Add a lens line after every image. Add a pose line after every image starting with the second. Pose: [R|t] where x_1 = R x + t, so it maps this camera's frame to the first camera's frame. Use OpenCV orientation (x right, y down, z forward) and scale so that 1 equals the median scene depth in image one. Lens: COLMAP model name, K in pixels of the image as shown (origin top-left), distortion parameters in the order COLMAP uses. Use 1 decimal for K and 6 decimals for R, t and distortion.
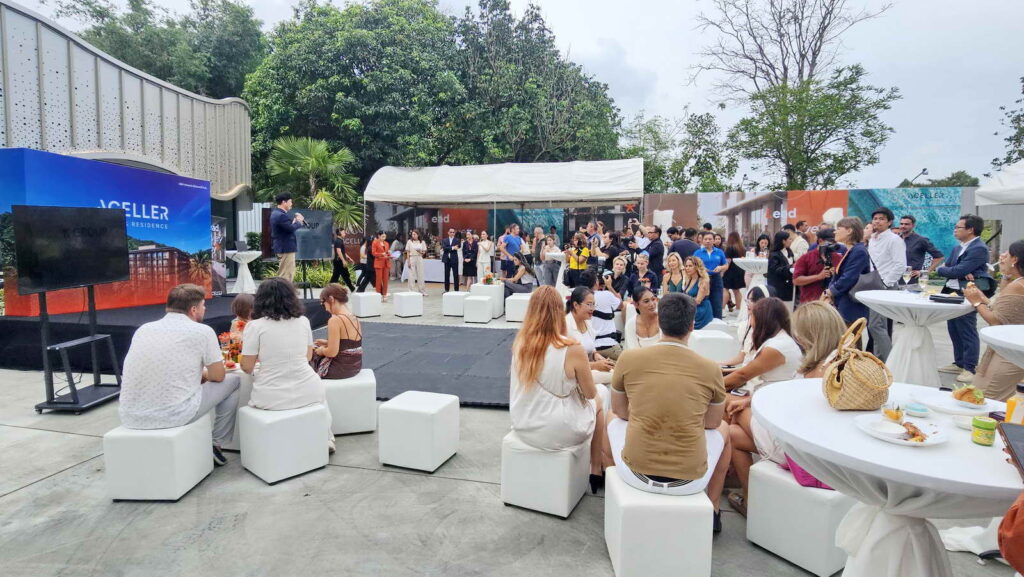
lens RADIAL K [[558.8, 0, 512.0], [0, 558.8, 288.5], [0, 0, 1]] dist [0.002250, -0.000042]
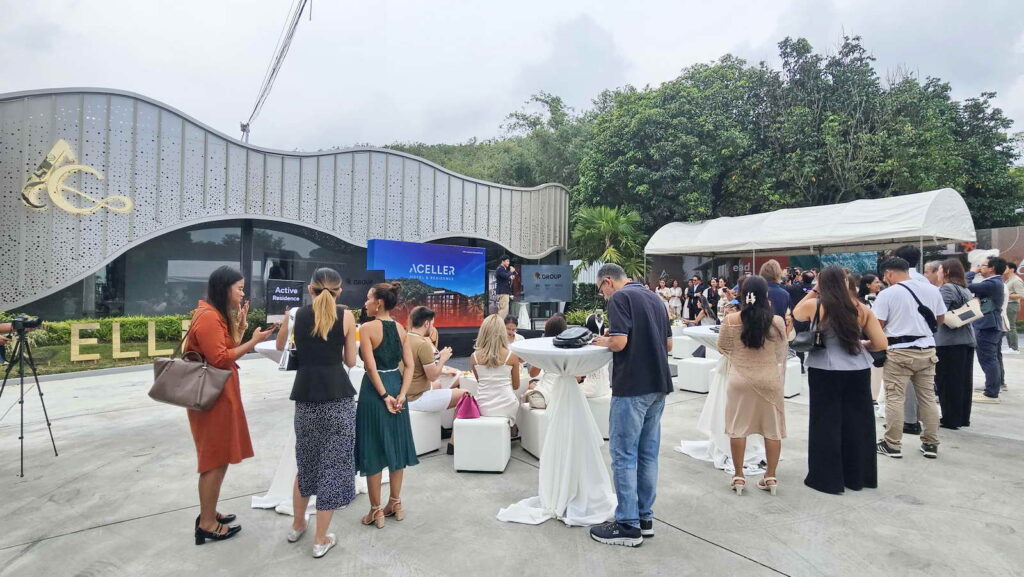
lens RADIAL K [[558.8, 0, 512.0], [0, 558.8, 288.5], [0, 0, 1]] dist [0.002250, -0.000042]
pose [[0.754804, -0.004848, -0.655933, 0.277073], [-0.054175, 0.996096, -0.069702, 0.008976], [0.653710, 0.088146, 0.751594, -0.041000]]
